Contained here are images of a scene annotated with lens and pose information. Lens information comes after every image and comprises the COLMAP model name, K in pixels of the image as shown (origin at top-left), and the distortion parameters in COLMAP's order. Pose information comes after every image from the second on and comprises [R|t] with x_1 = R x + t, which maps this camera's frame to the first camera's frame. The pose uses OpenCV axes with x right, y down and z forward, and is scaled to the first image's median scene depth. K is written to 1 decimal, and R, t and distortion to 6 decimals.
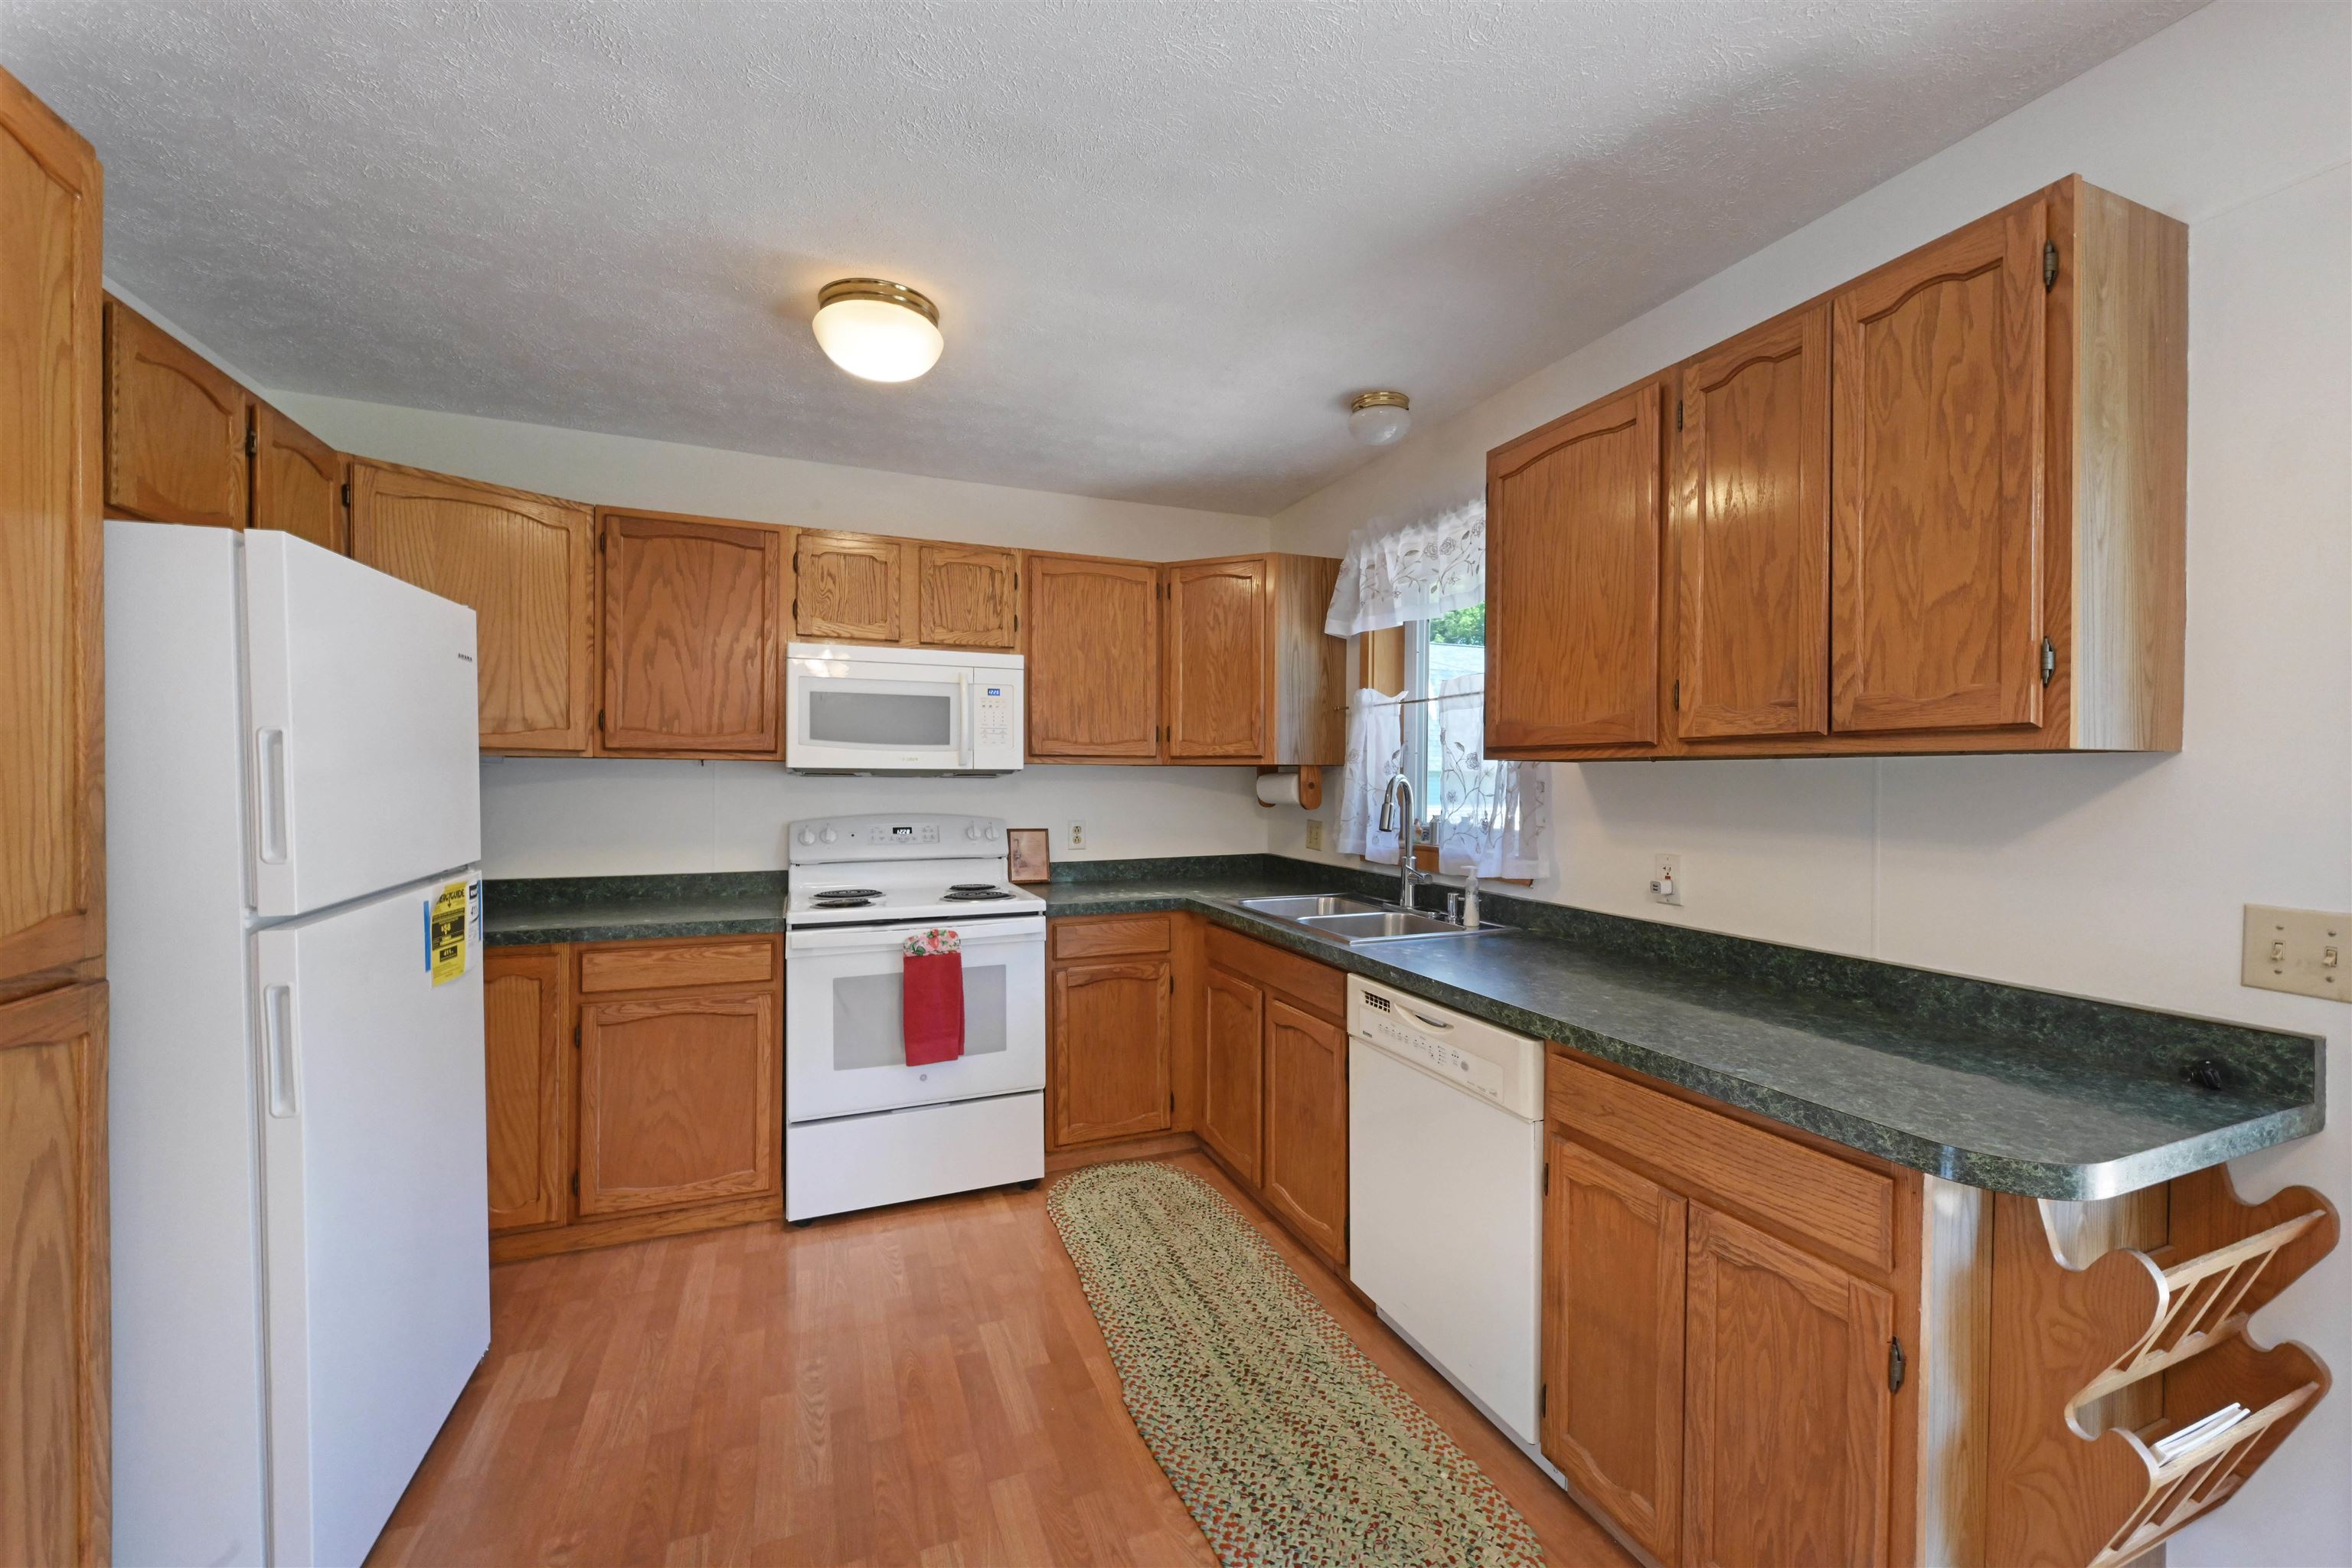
lens RADIAL K [[941.0, 0, 1183.5], [0, 941.0, 793.5], [0, 0, 1]] dist [-0.003460, -0.000273]
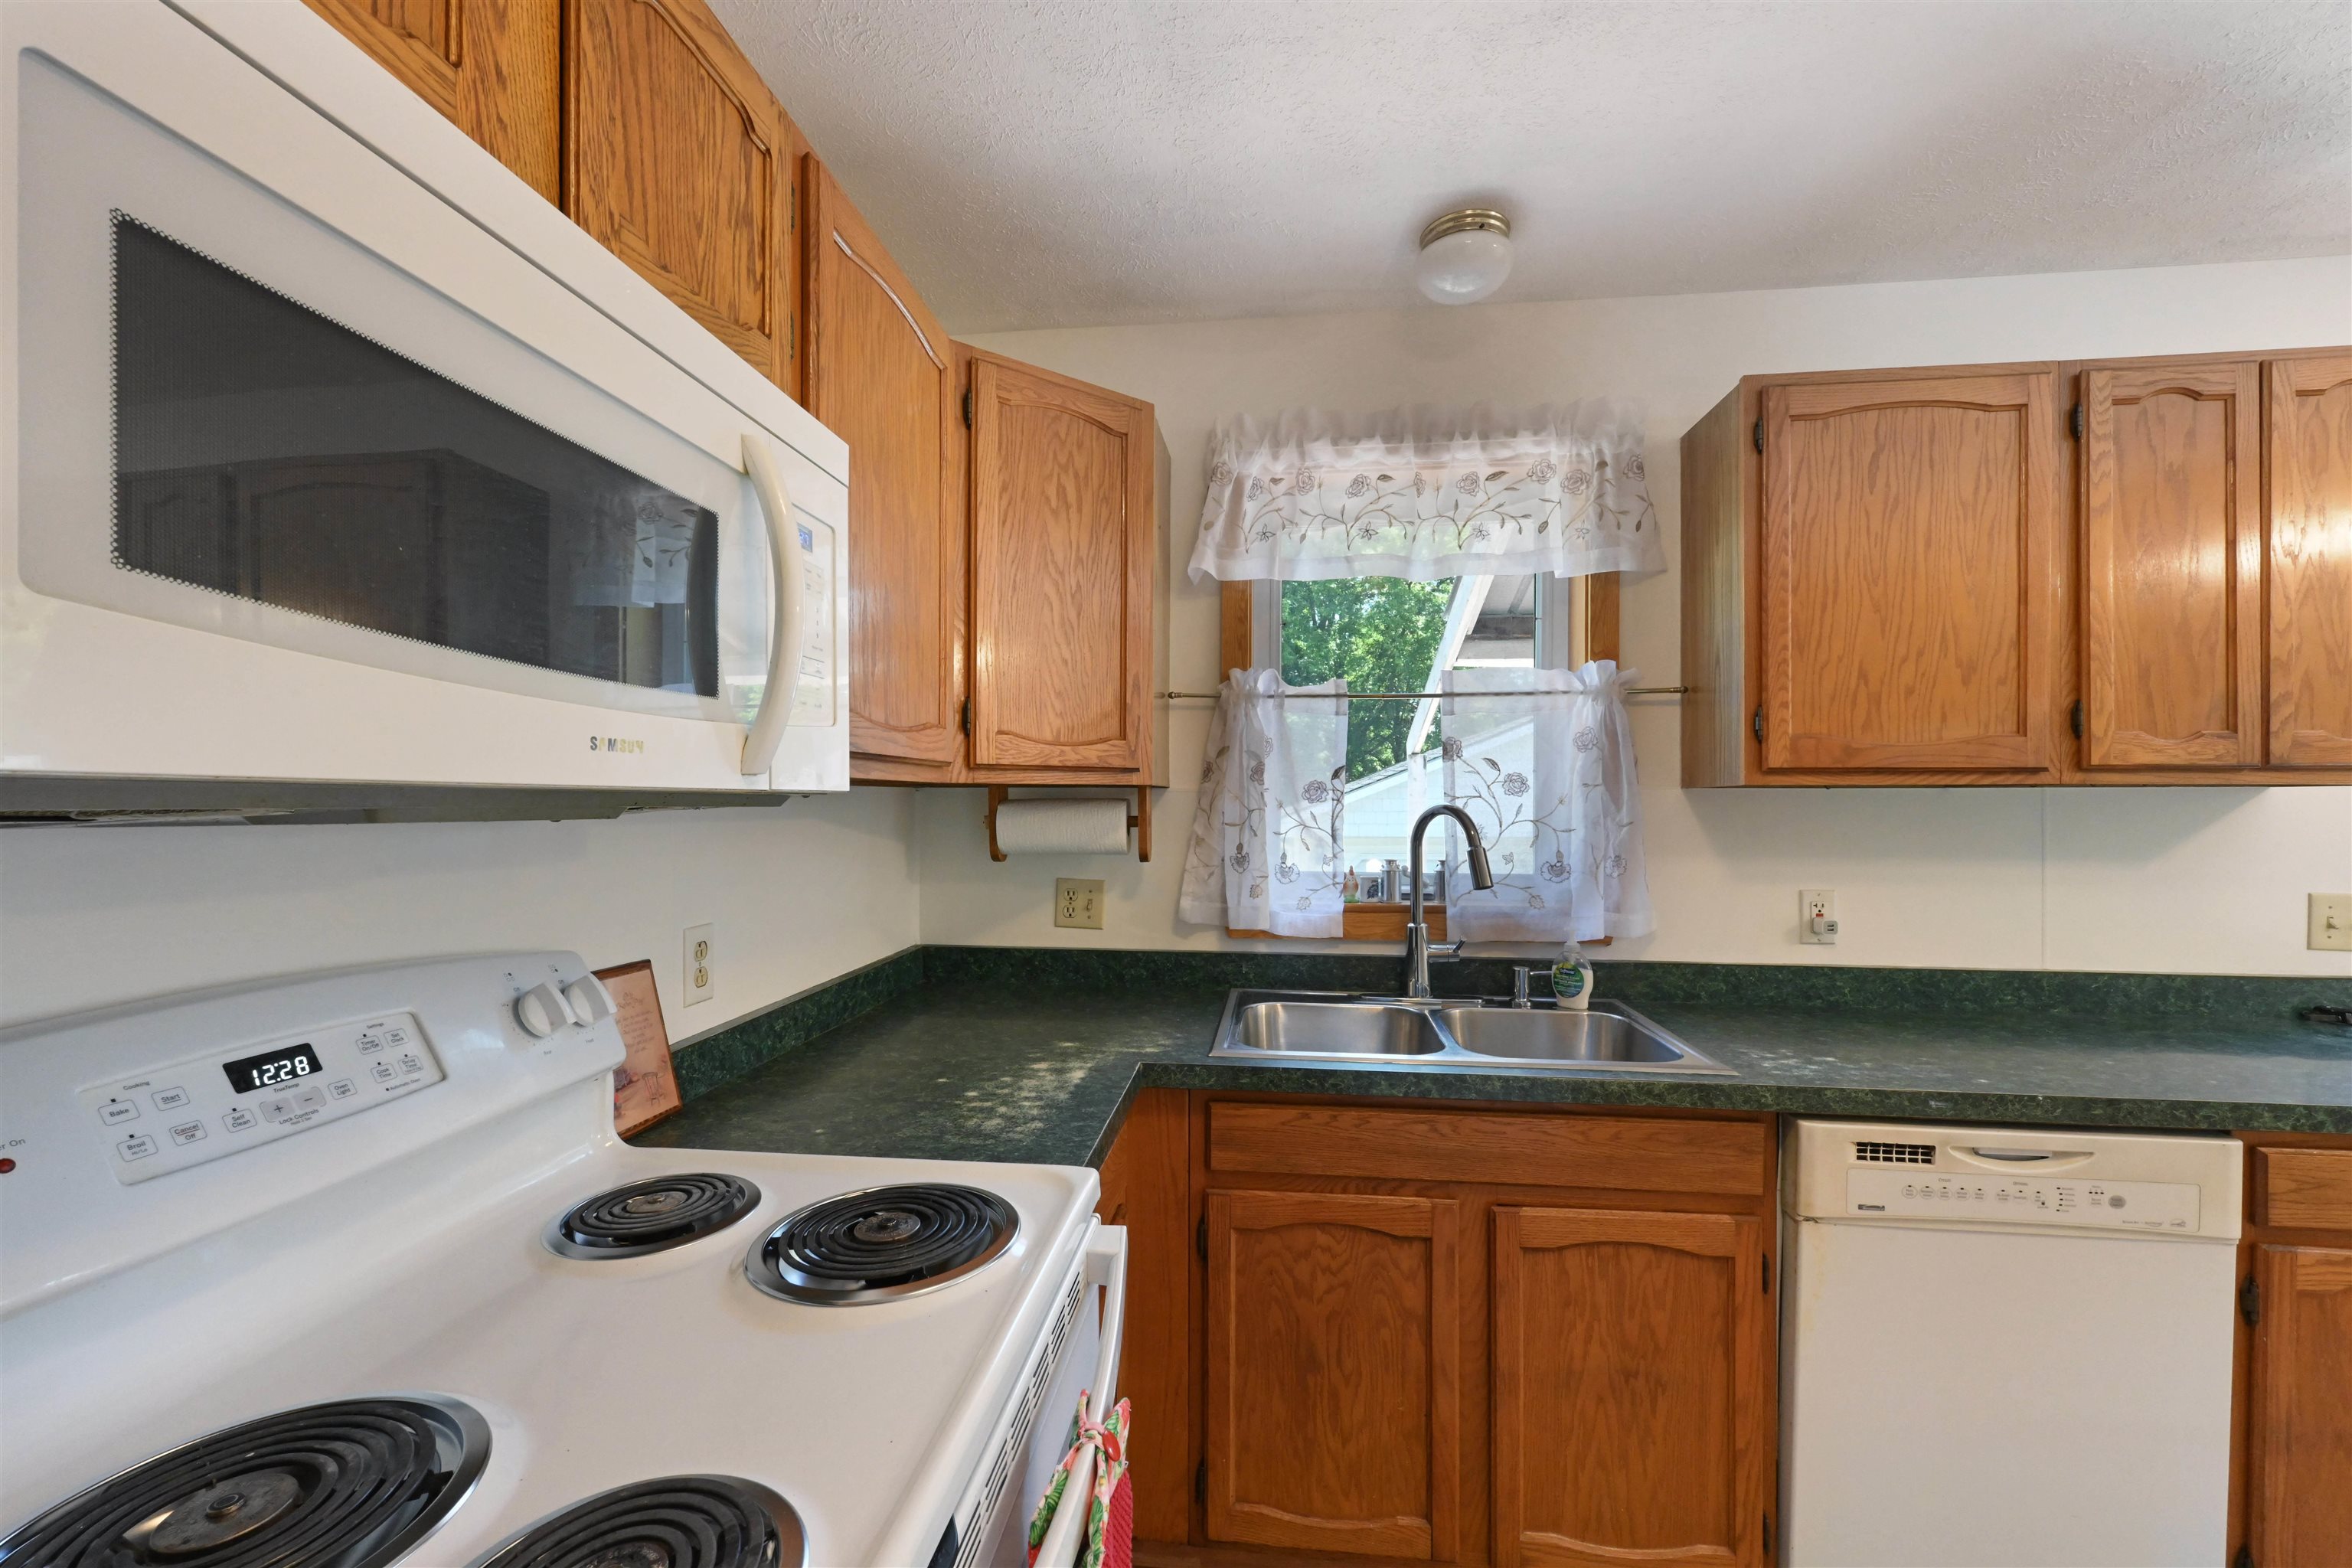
lens RADIAL K [[941.0, 0, 1145.6], [0, 941.0, 811.5], [0, 0, 1]] dist [-0.003460, -0.000273]
pose [[0.488079, -0.012691, 0.872707, -0.499497], [0.016866, 0.999845, 0.005107, -0.022927], [-0.872637, 0.012226, 0.488217, 0.922008]]
